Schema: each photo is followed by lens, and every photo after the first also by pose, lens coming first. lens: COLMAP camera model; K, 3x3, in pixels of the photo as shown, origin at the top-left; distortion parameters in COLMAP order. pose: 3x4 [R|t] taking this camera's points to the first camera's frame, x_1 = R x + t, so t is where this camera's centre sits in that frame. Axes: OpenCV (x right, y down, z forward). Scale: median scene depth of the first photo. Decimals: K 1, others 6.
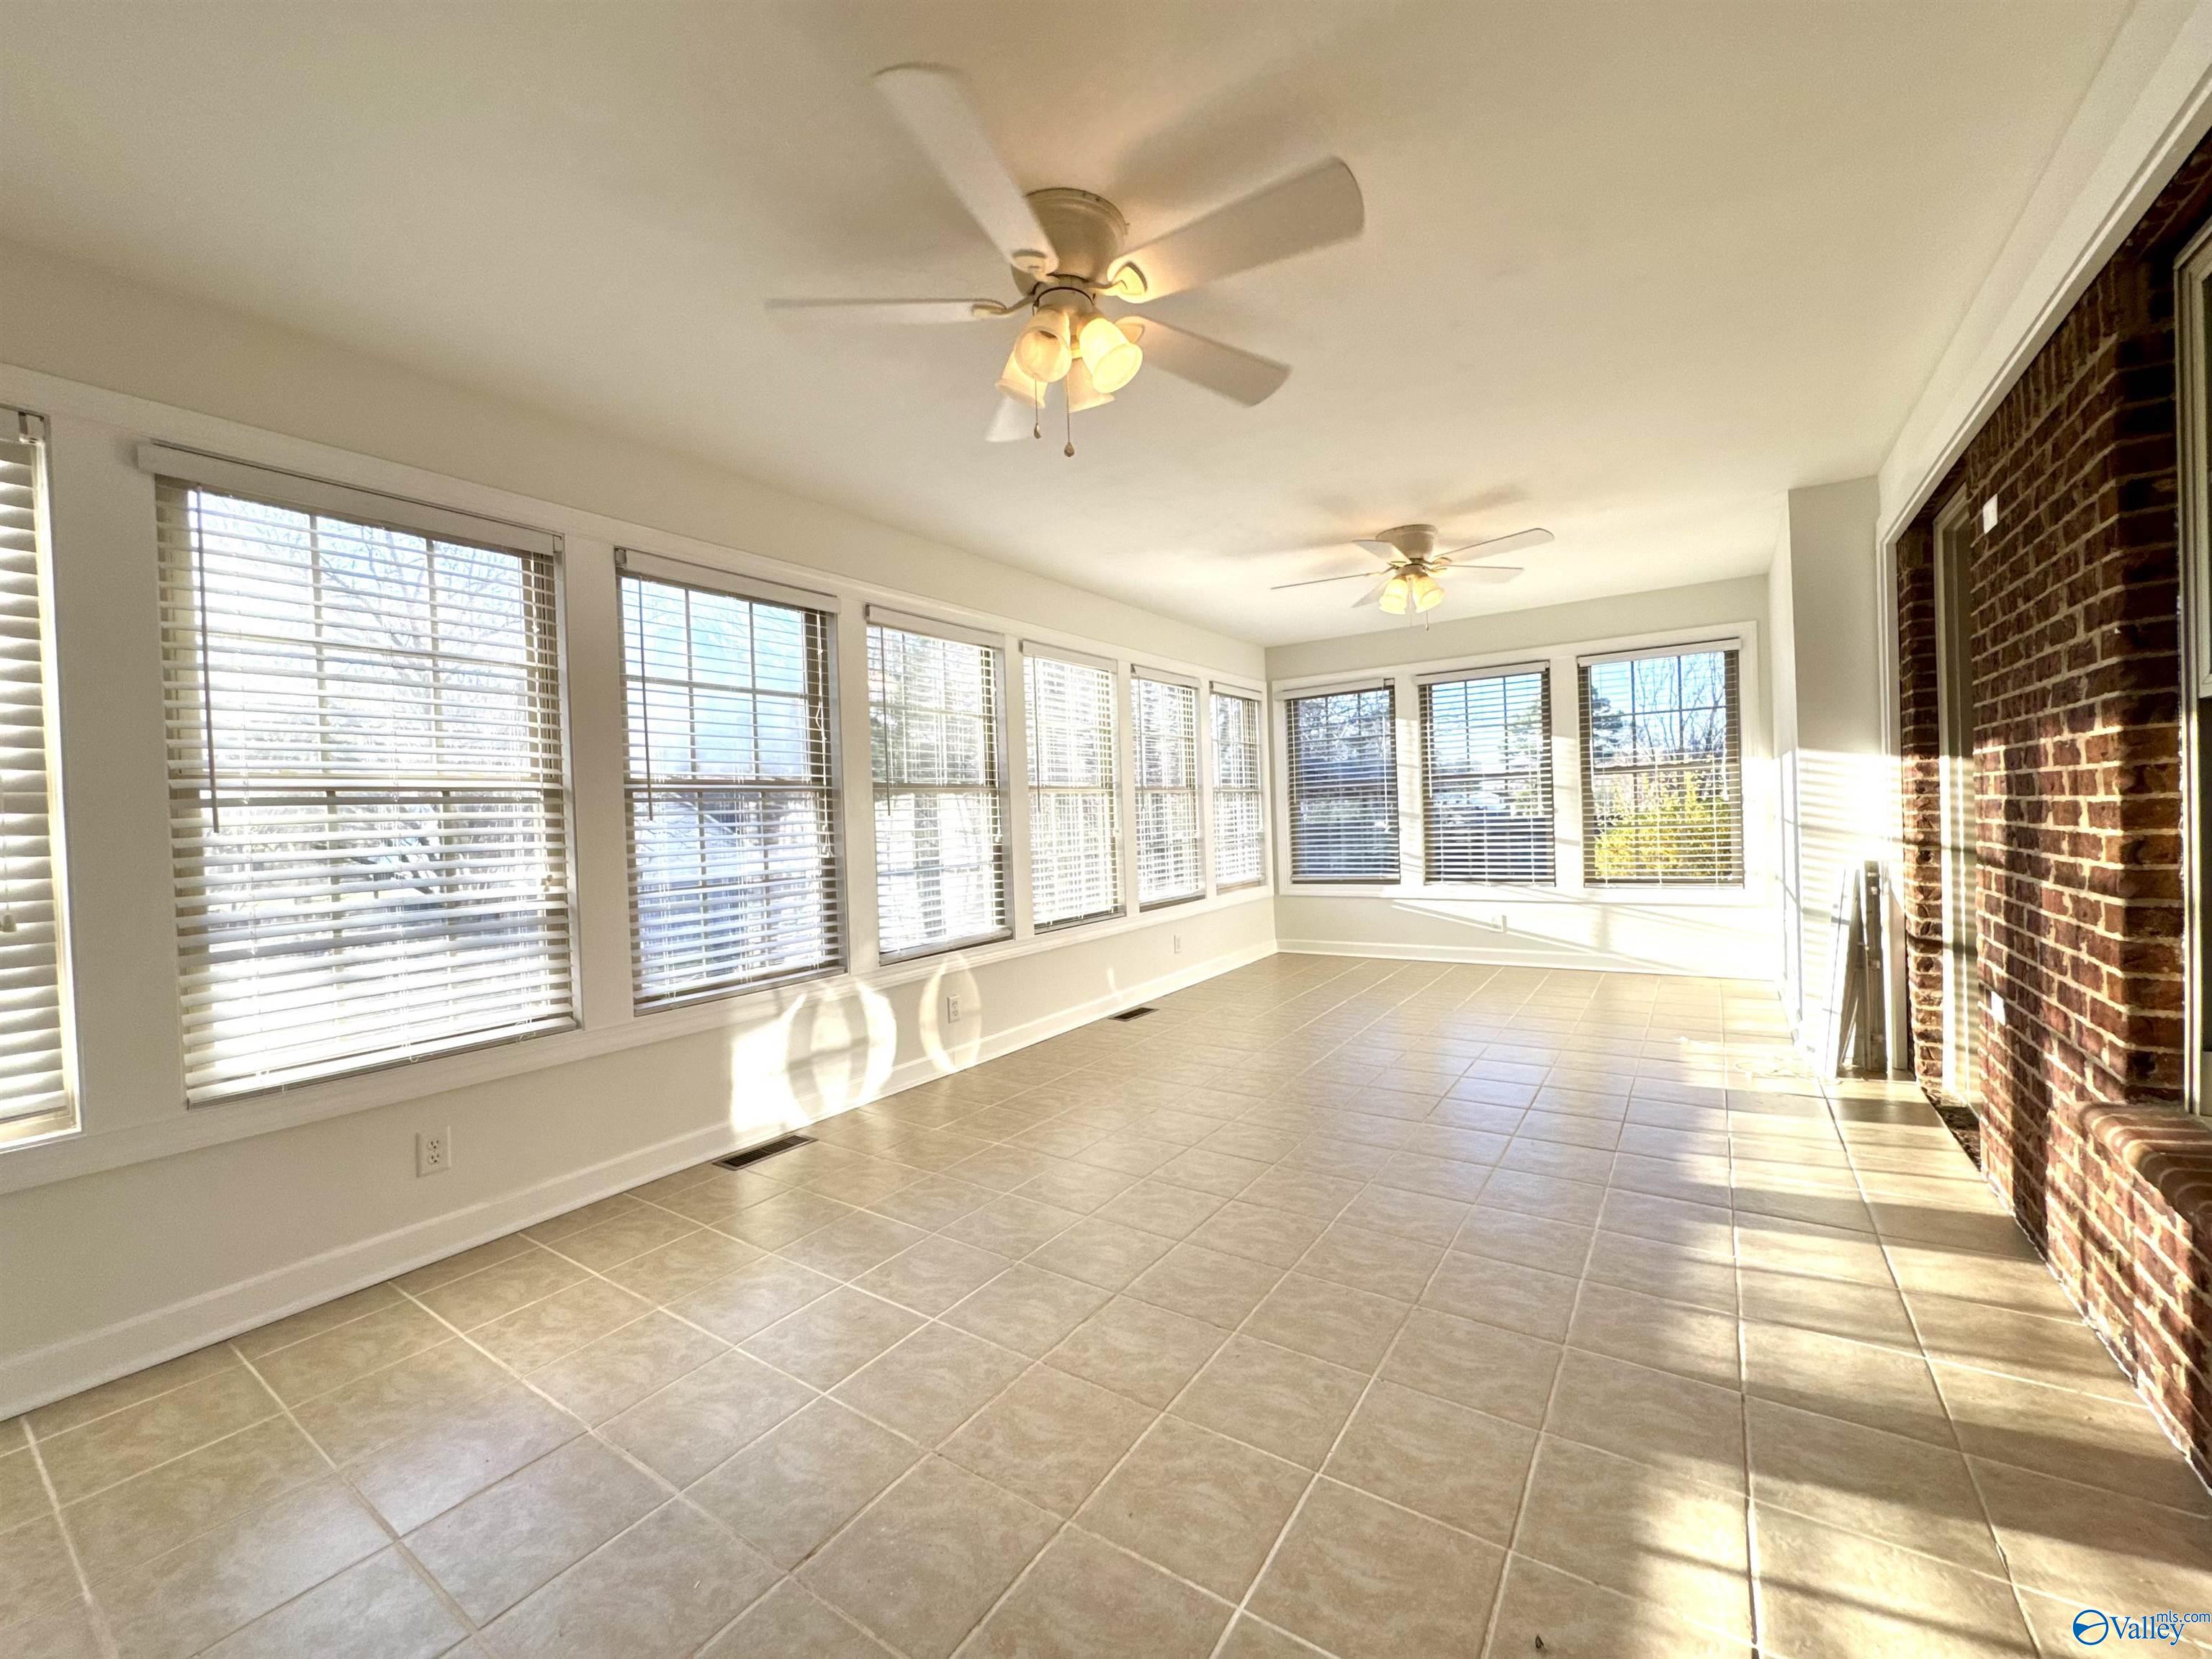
lens RADIAL K [[890.1, 0, 1106.0], [0, 890.1, 829.5], [0, 0, 1]] dist [-0.000485, 0.000390]
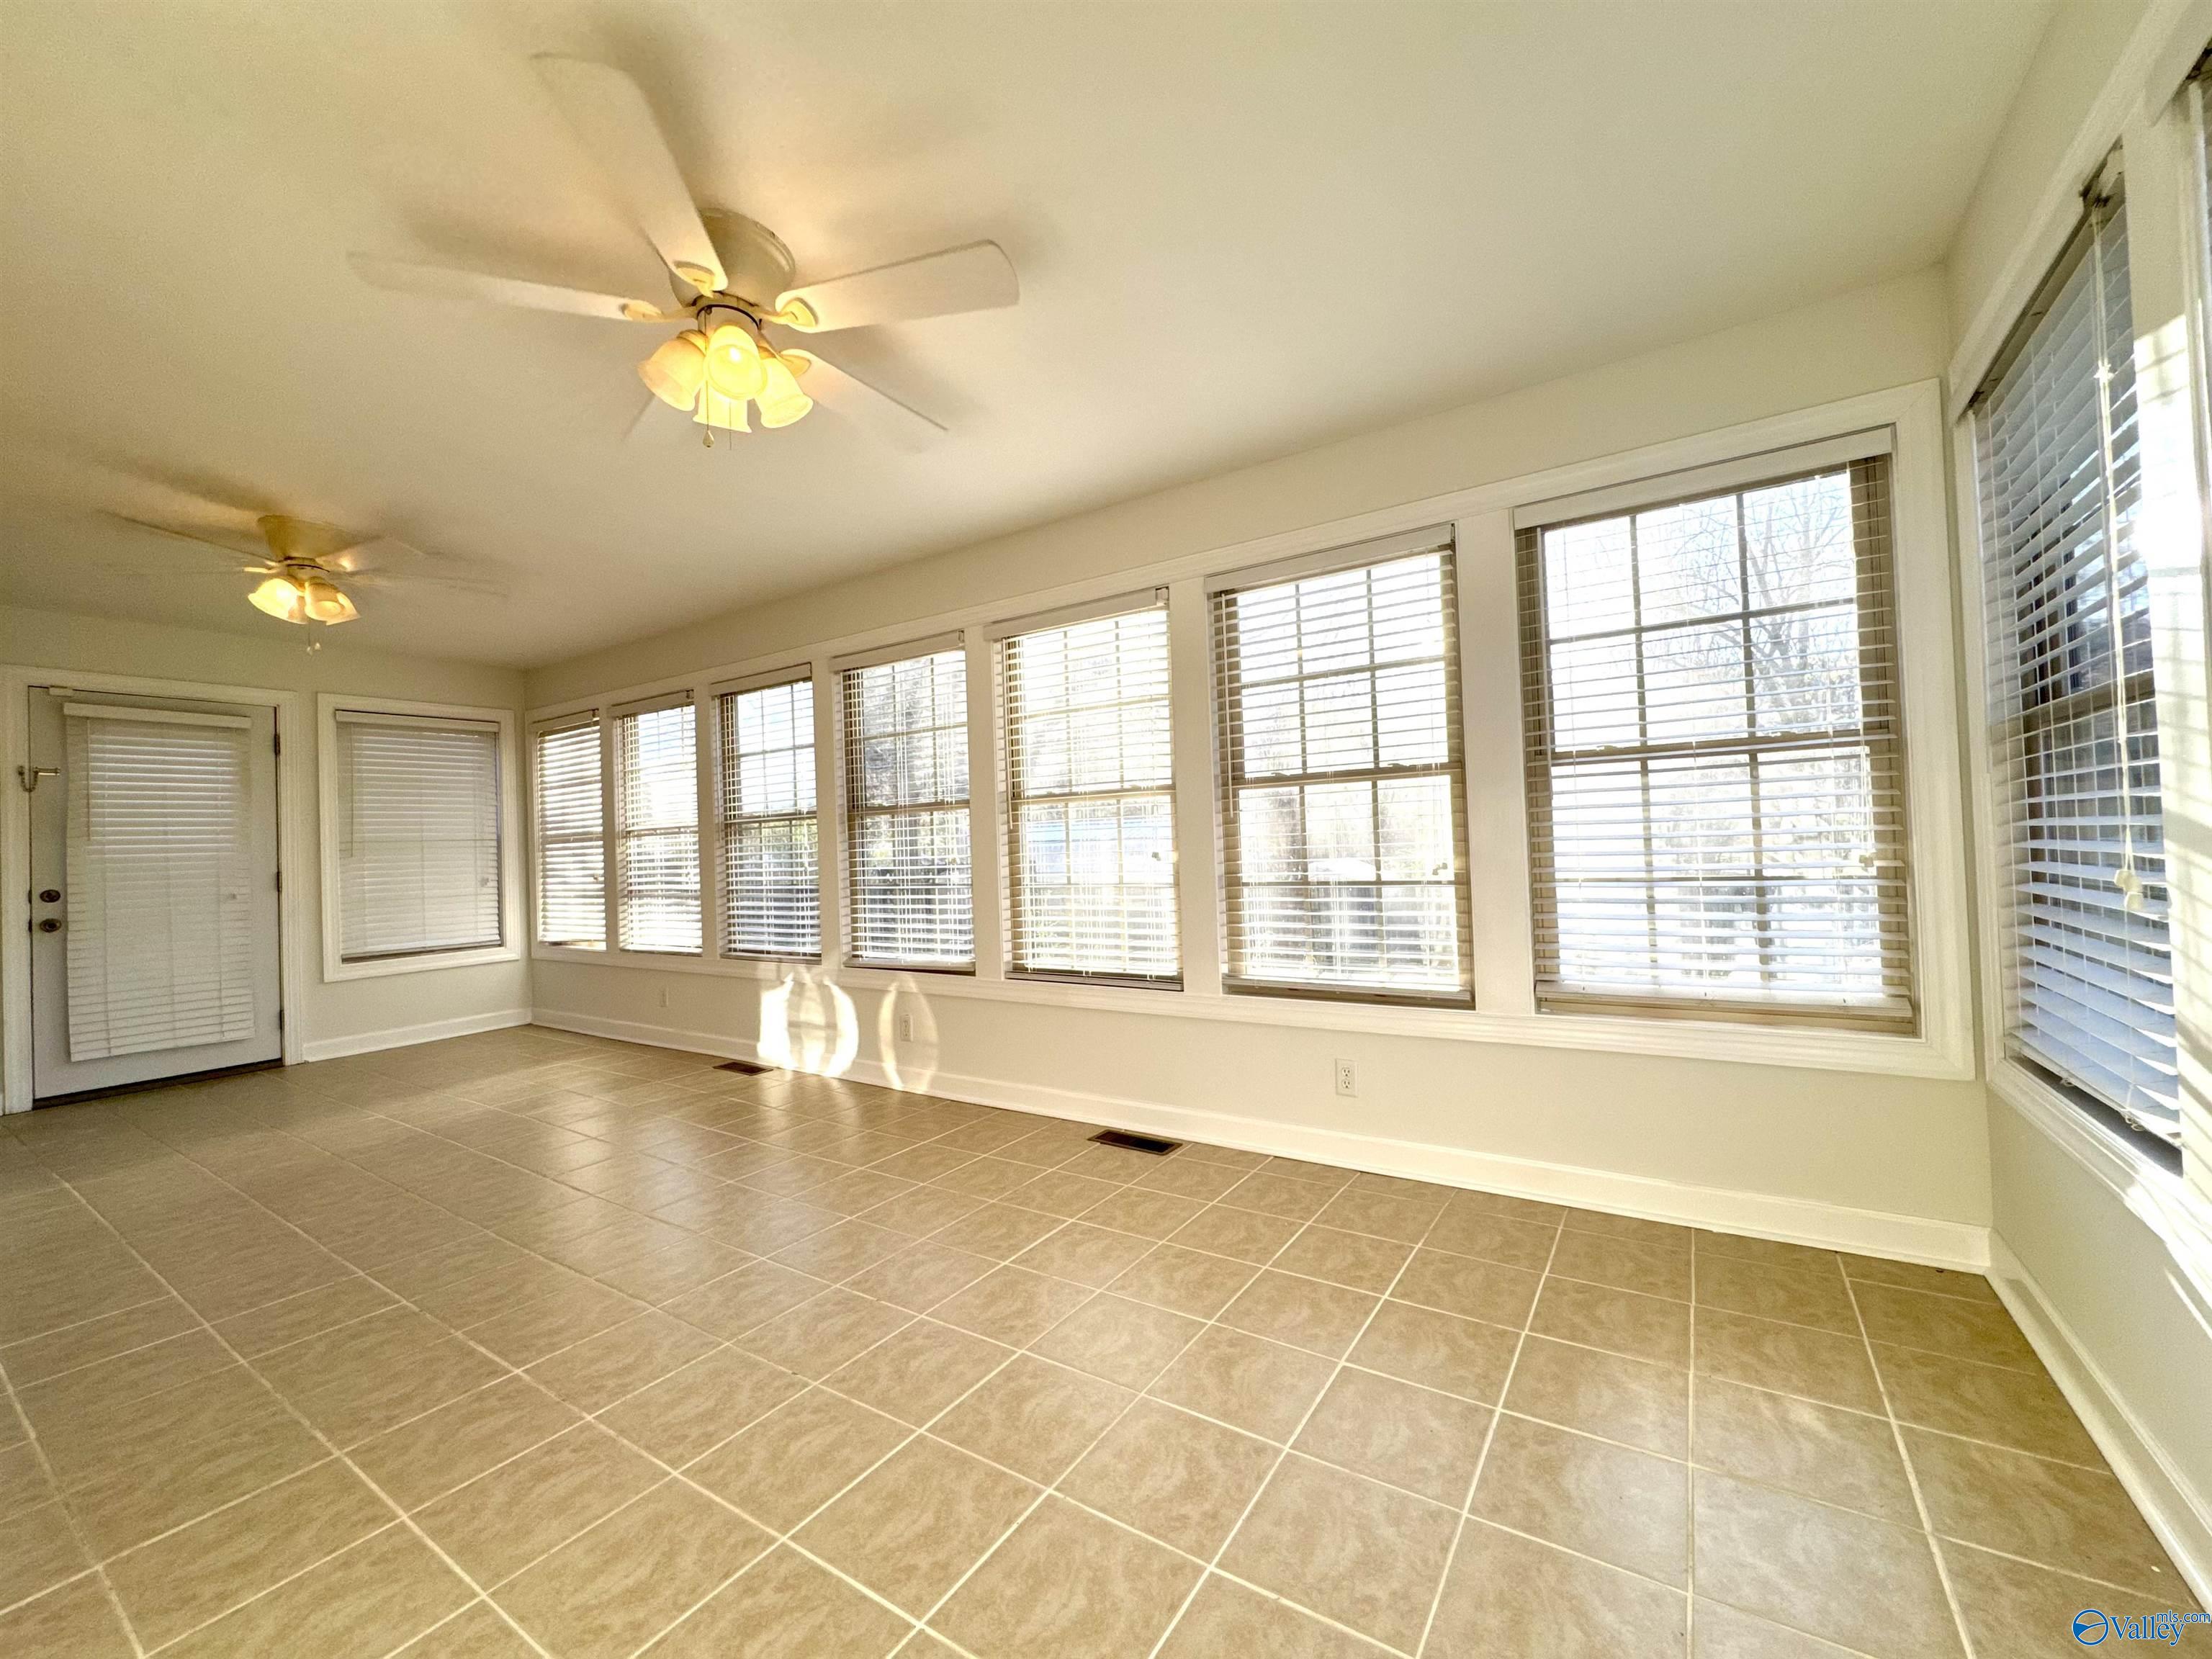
lens RADIAL K [[890.1, 0, 1106.0], [0, 890.1, 829.5], [0, 0, 1]] dist [-0.000485, 0.000390]
pose [[0.016429, 0.028836, -0.999449, 0.810756], [0.025335, 0.999251, 0.029246, -0.045334], [0.999544, -0.025802, 0.015686, 1.191037]]
